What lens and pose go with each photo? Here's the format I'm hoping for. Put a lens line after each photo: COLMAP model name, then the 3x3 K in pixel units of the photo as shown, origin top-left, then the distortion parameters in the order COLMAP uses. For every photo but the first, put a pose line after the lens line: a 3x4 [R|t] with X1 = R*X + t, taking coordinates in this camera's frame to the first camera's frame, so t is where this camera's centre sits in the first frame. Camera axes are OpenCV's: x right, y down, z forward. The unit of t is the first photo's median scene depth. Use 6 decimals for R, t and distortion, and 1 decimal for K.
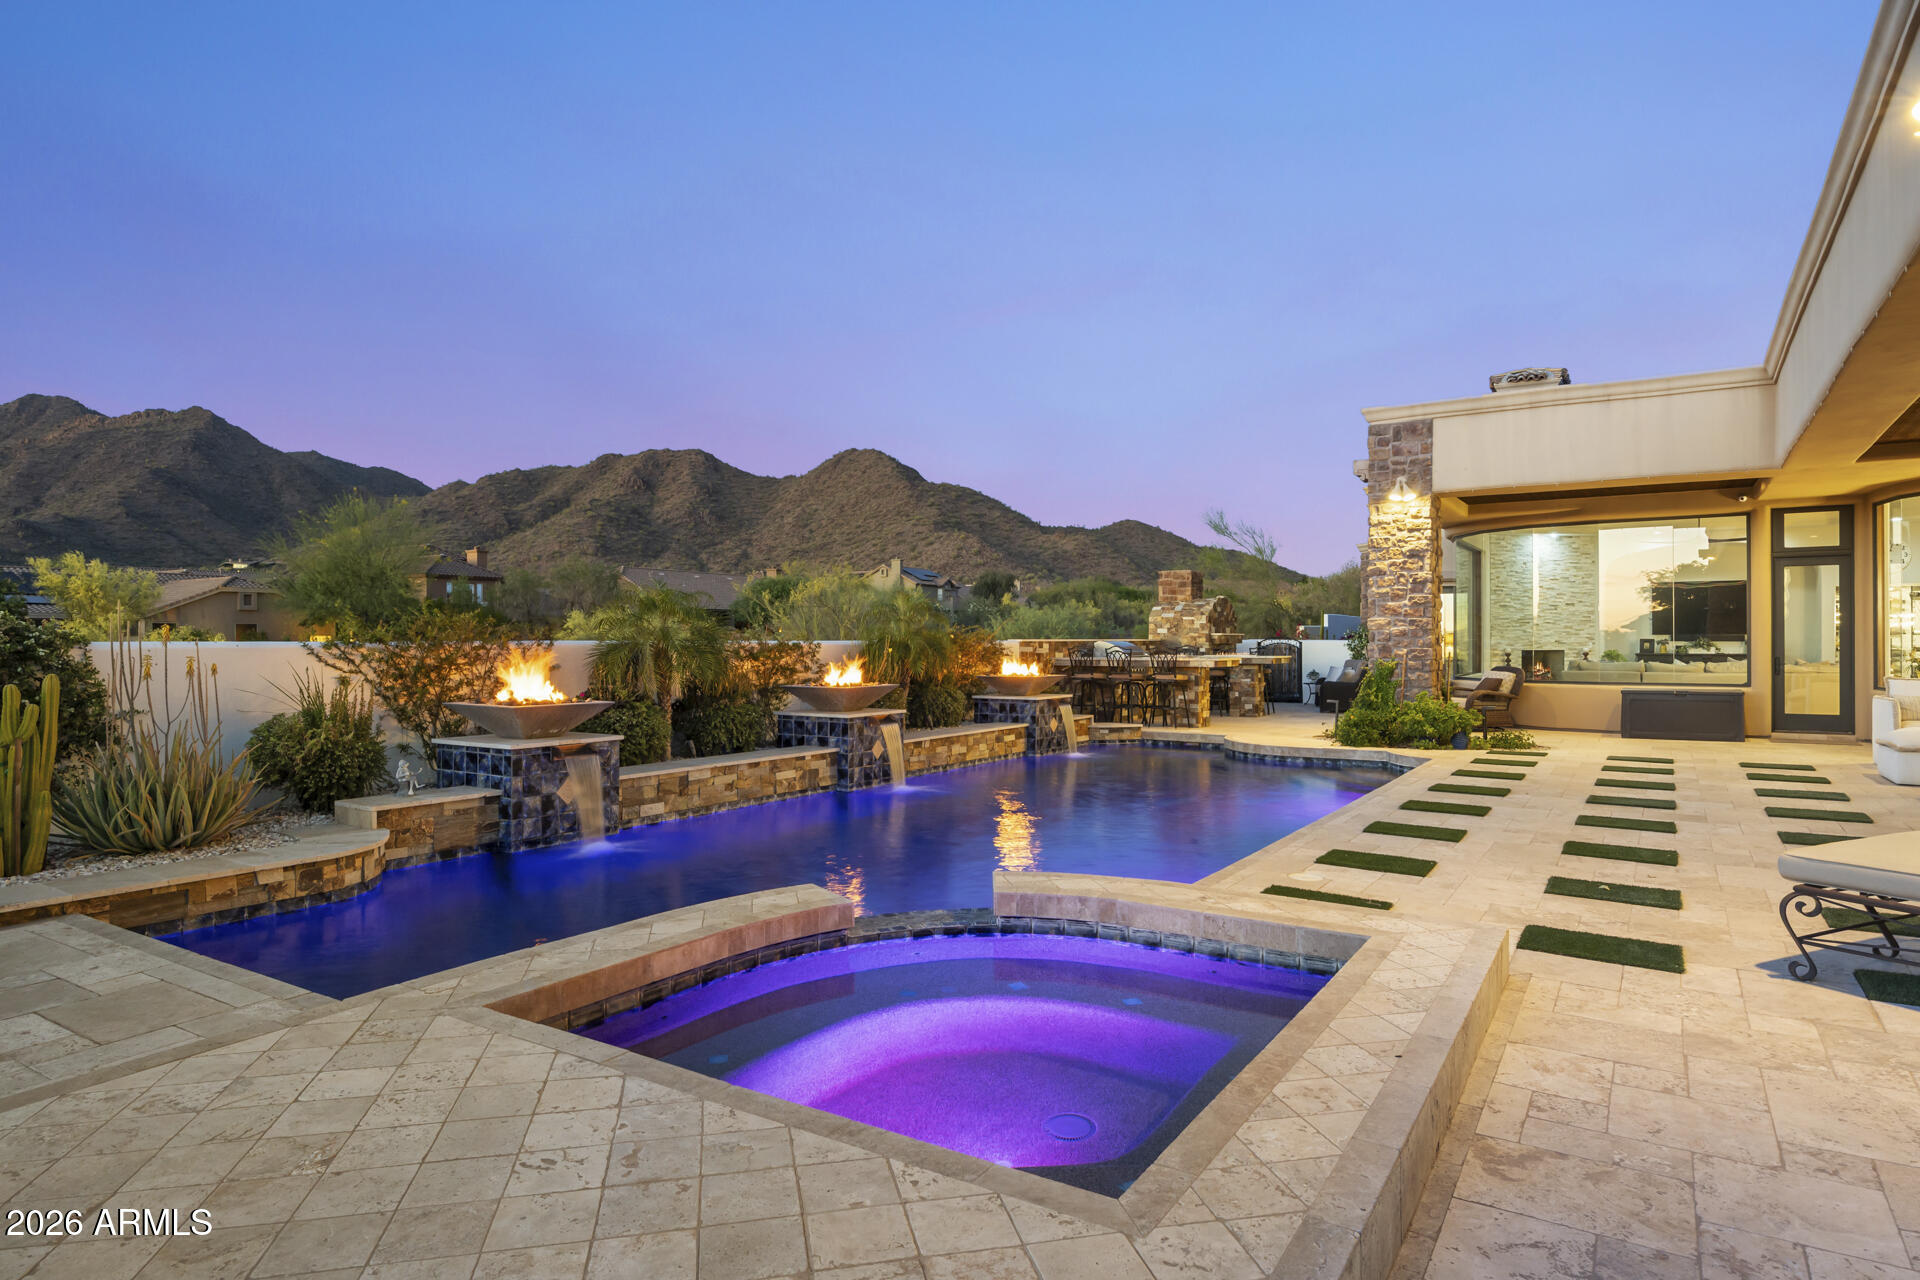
lens RADIAL K [[1092.9, 0, 958.7], [0, 1092.9, 642.3], [0, 0, 1]] dist [-0.015401, 0.004456]
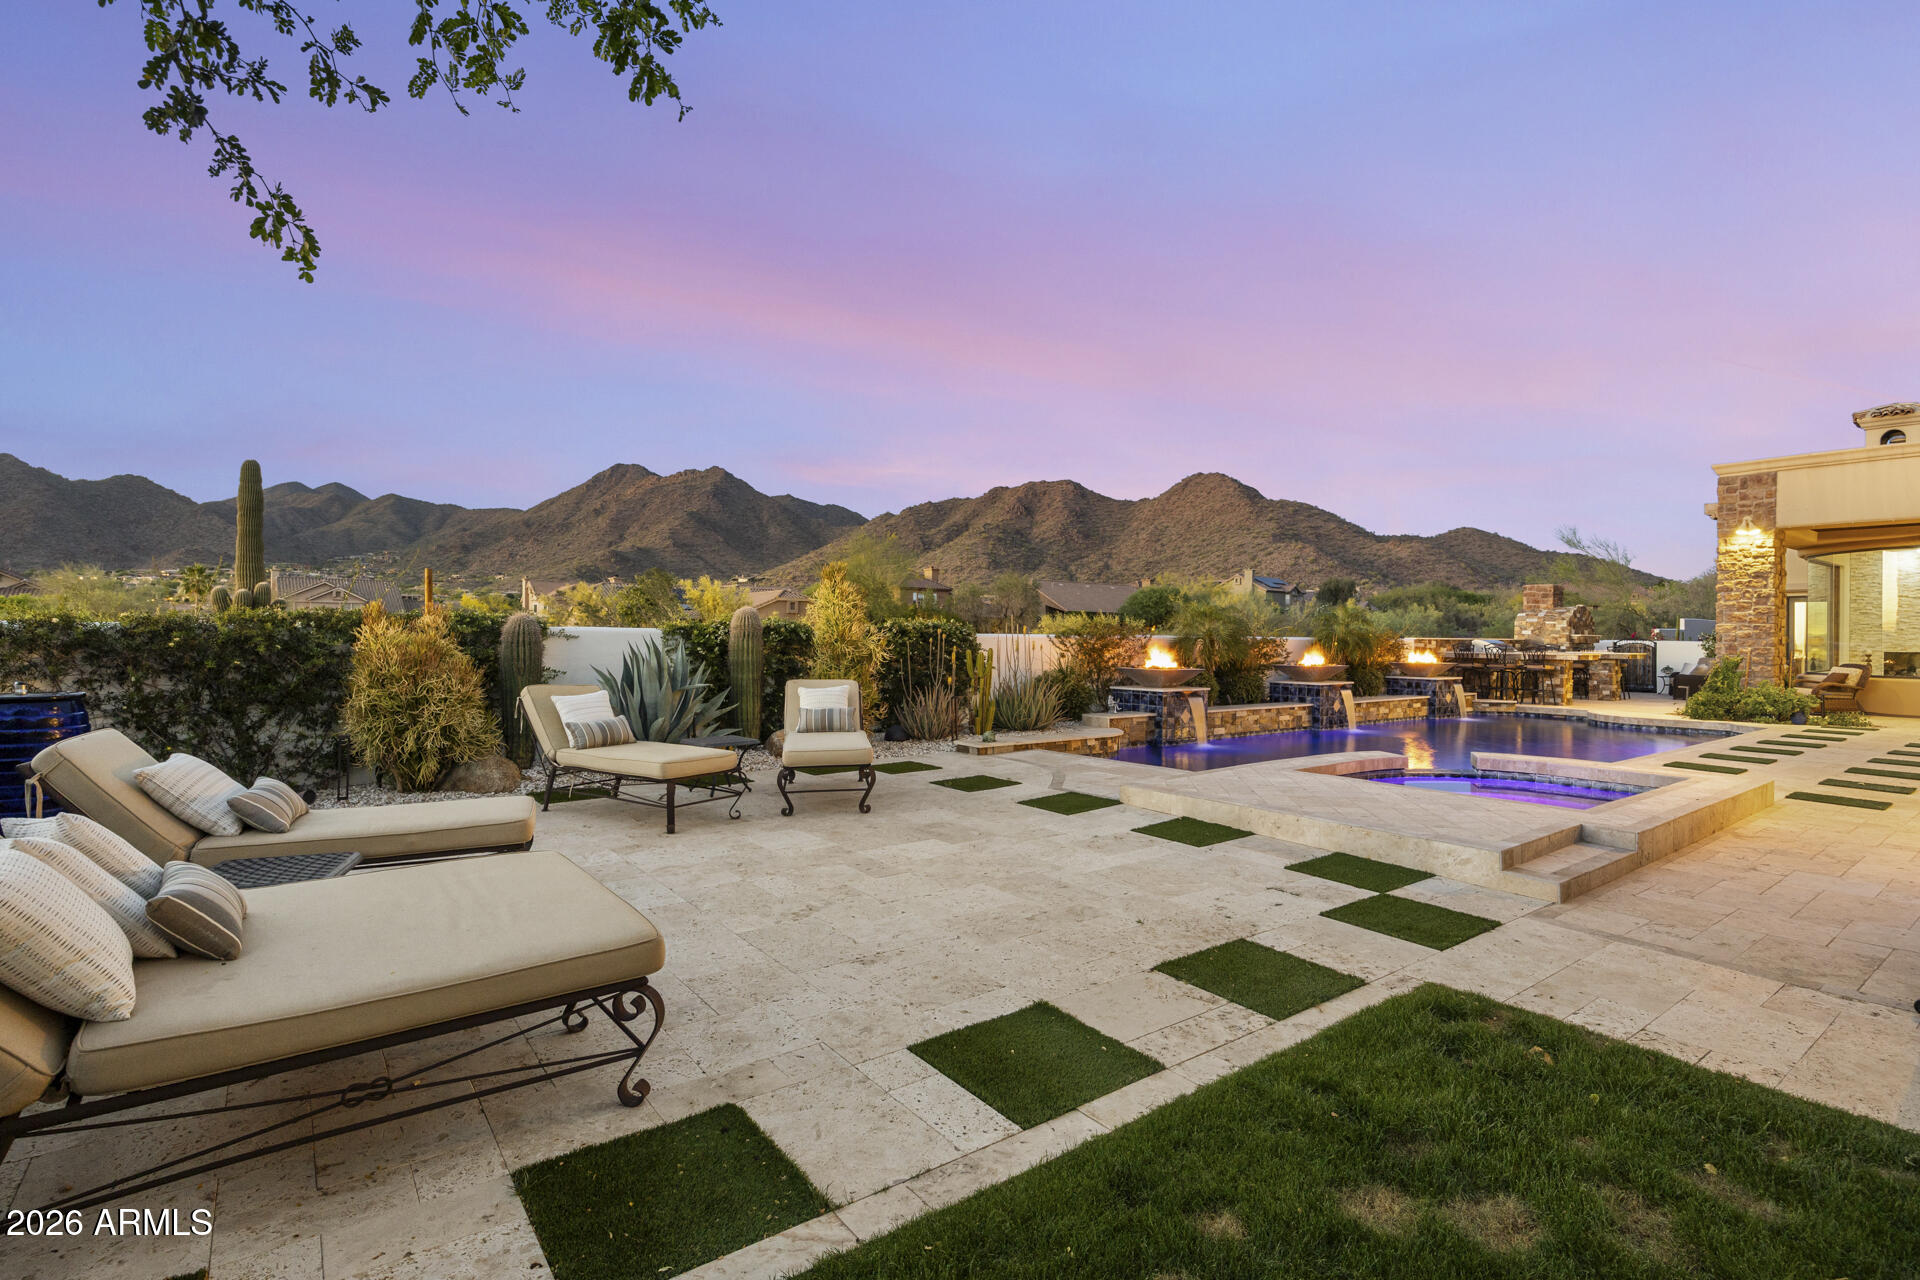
lens RADIAL K [[919.1, 0, 959.1], [0, 919.1, 640.8], [0, 0, 1]] dist [-0.016406, 0.001830]
pose [[0.939551, 0.010869, -0.342238, -0.102277], [-0.010252, 0.999941, 0.003613, 0.003457], [0.342257, 0.000114, 0.939606, -0.328804]]
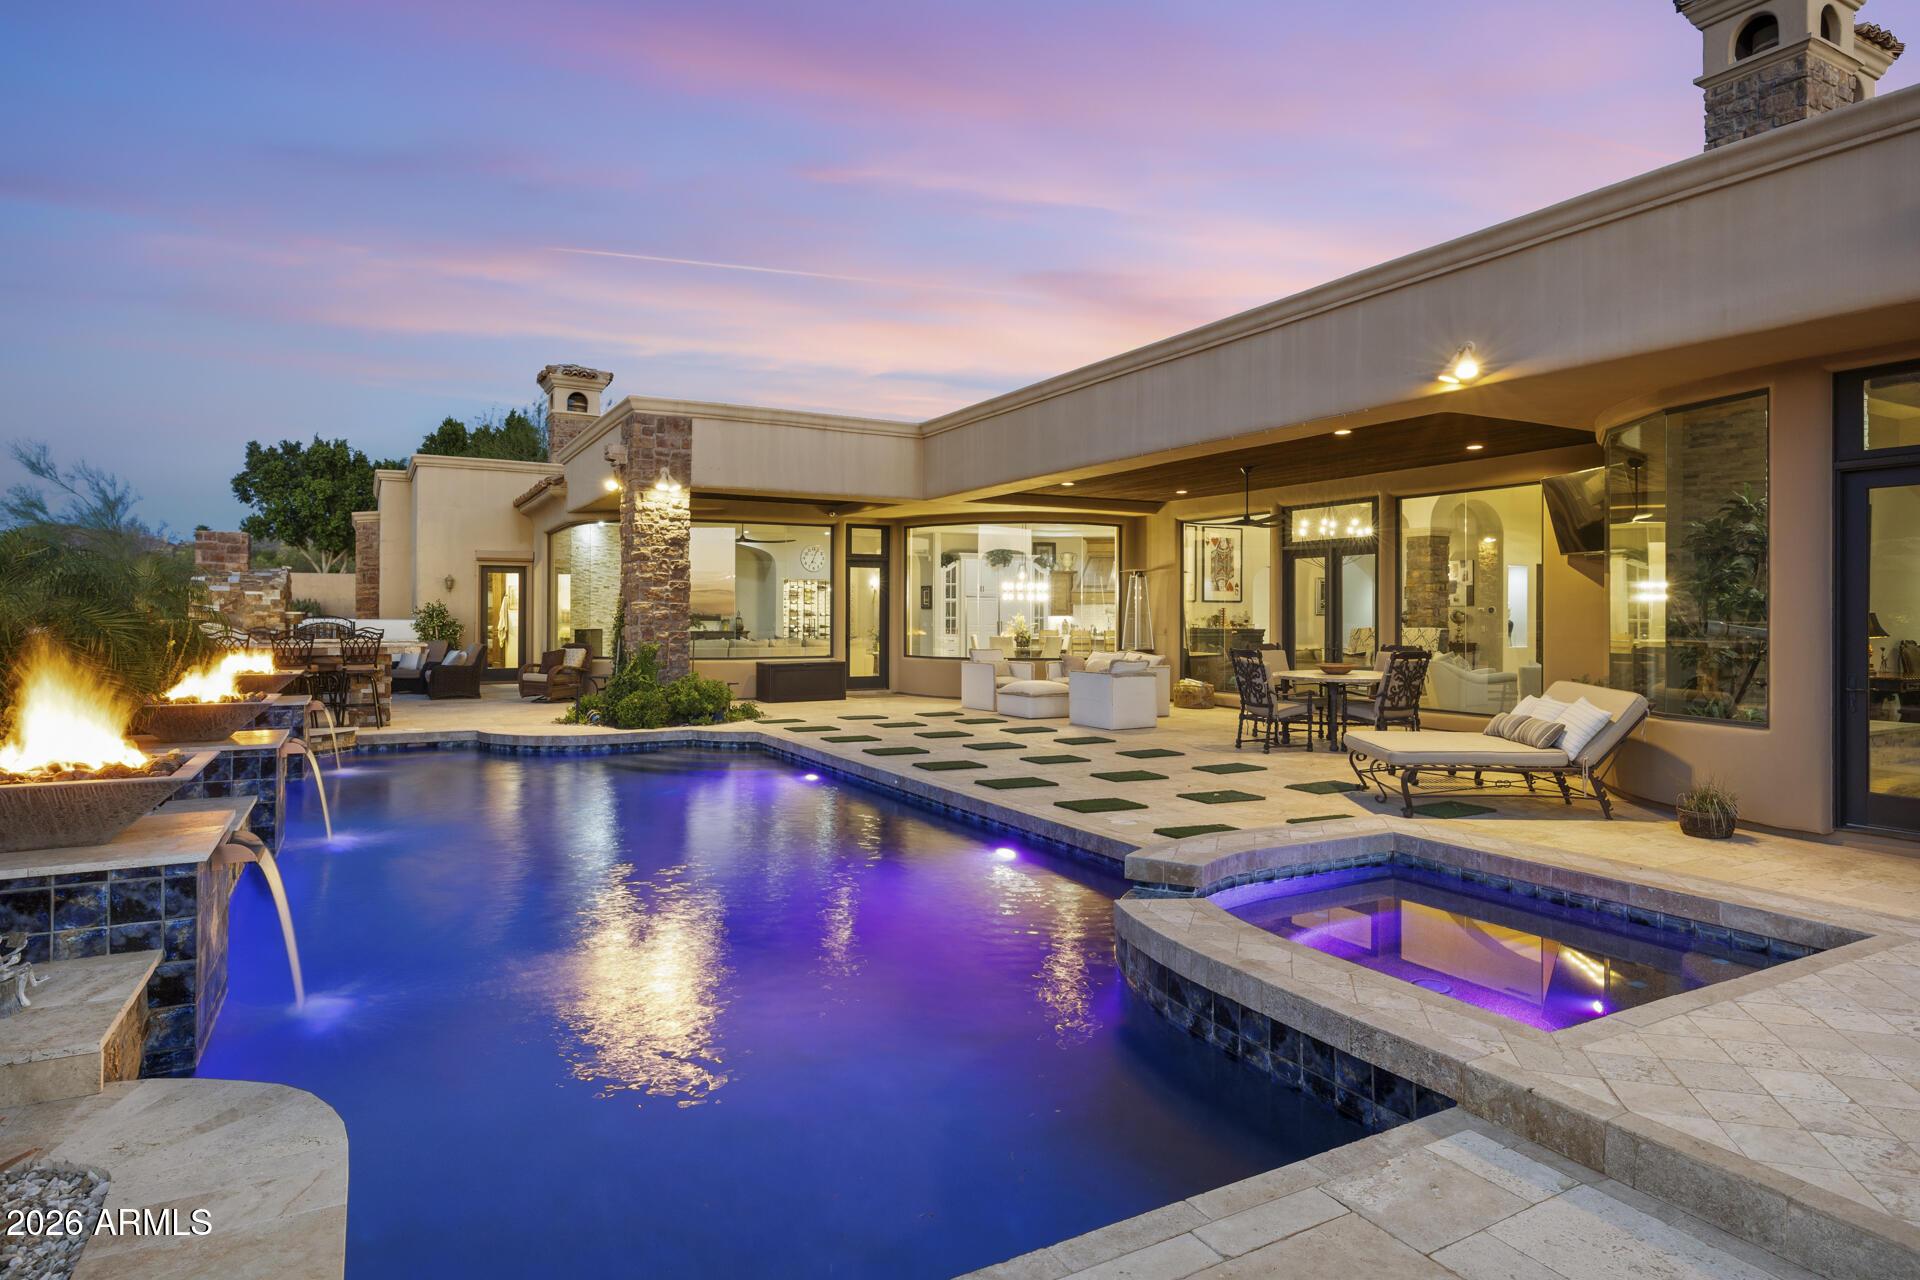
lens RADIAL K [[1090.3, 0, 969.1], [0, 1090.3, 619.8], [0, 0, 1]] dist [-0.001575, -0.000475]
pose [[0.467211, -0.000625, 0.884146, -0.358627], [-0.003197, 0.999992, 0.002396, -0.008286], [-0.884140, -0.003946, 0.467205, 0.233792]]
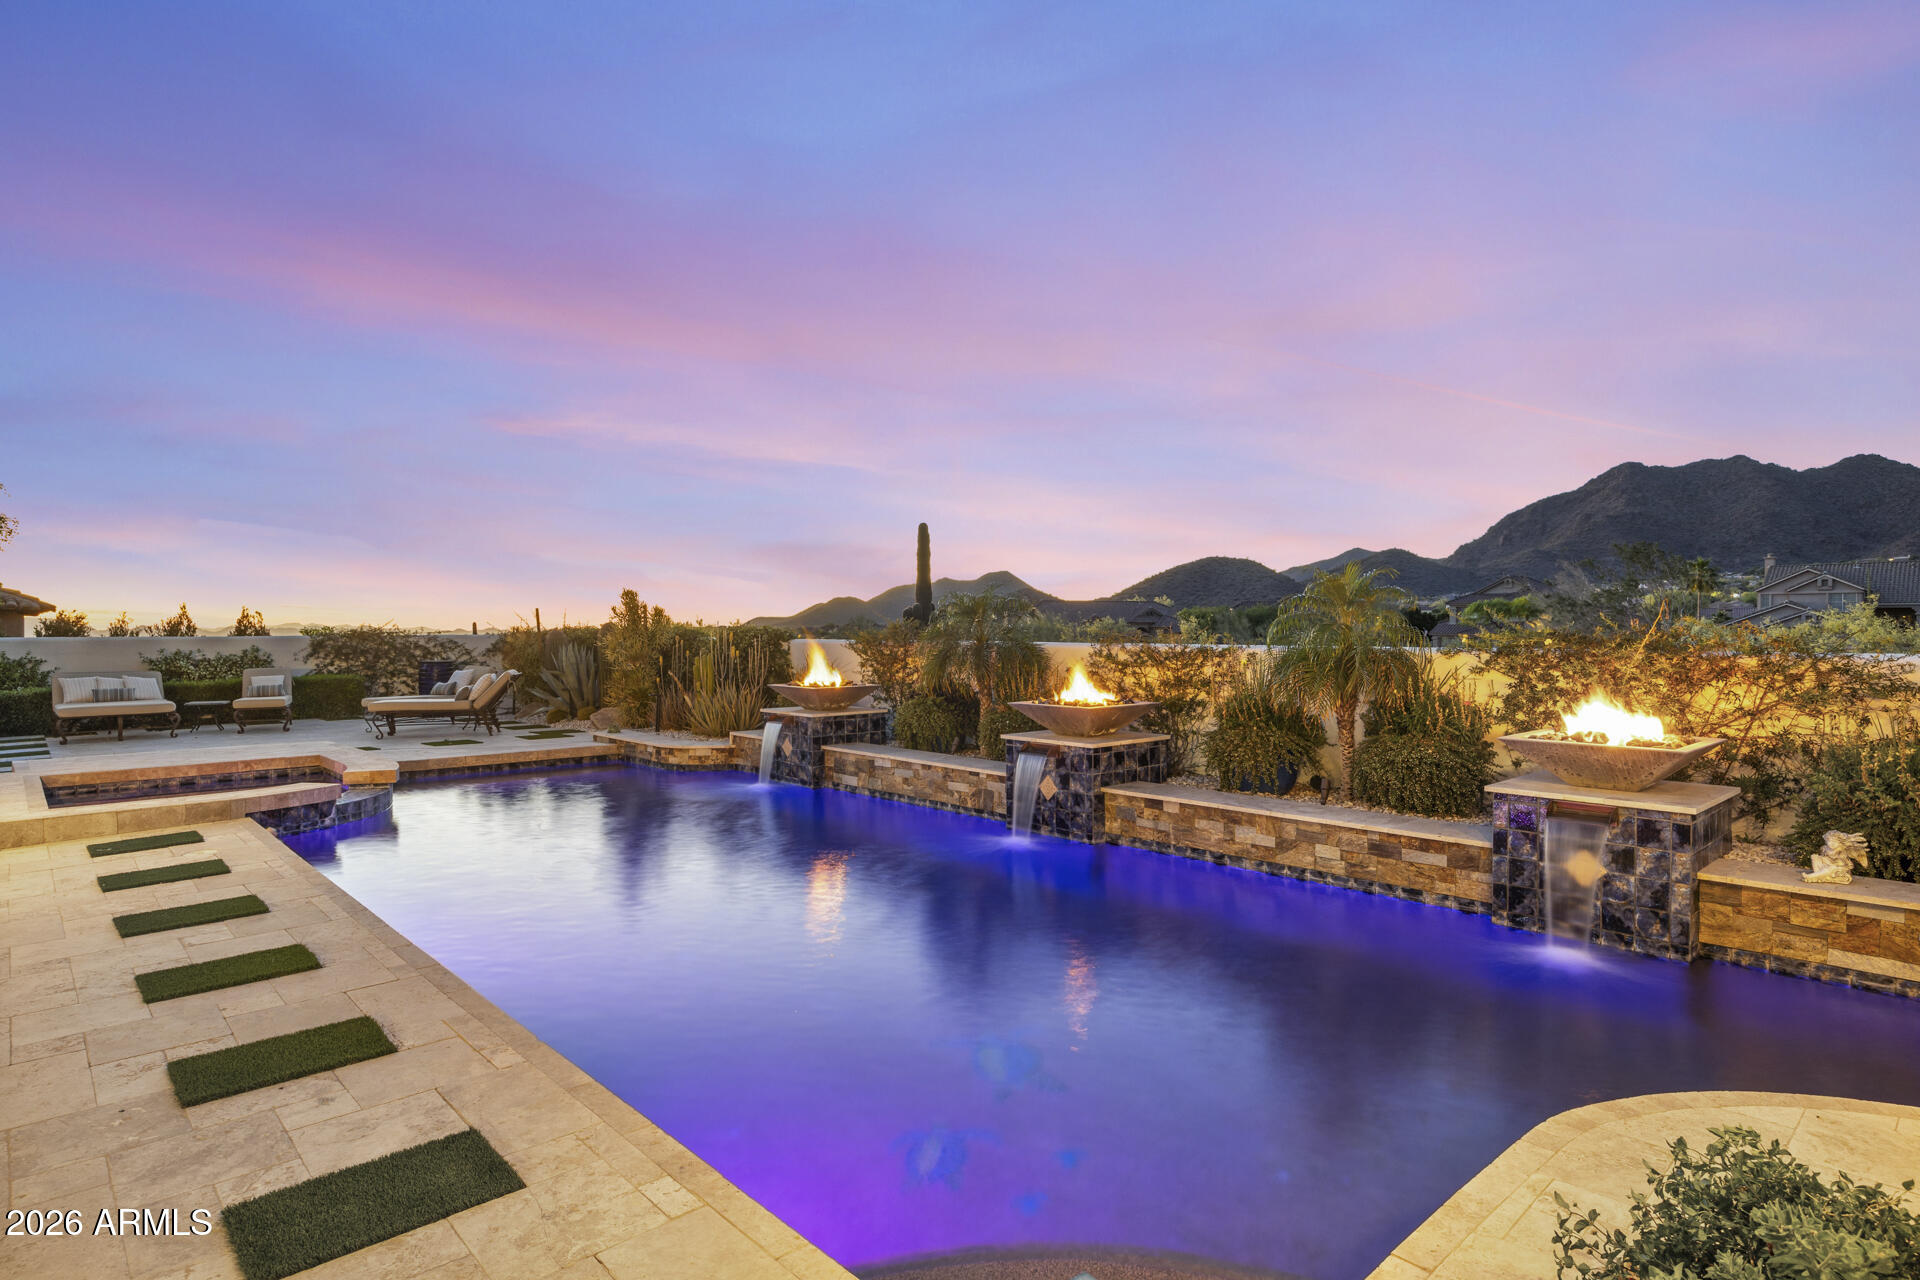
lens RADIAL K [[1033.1, 0, 963.7], [0, 1033.1, 636.5], [0, 0, 1]] dist [-0.010786, 0.003425]
pose [[-0.240044, 0.010465, -0.970706, 0.491413], [-0.000387, 0.999941, 0.010876, -0.012601], [0.970762, 0.002987, -0.240026, 0.848077]]
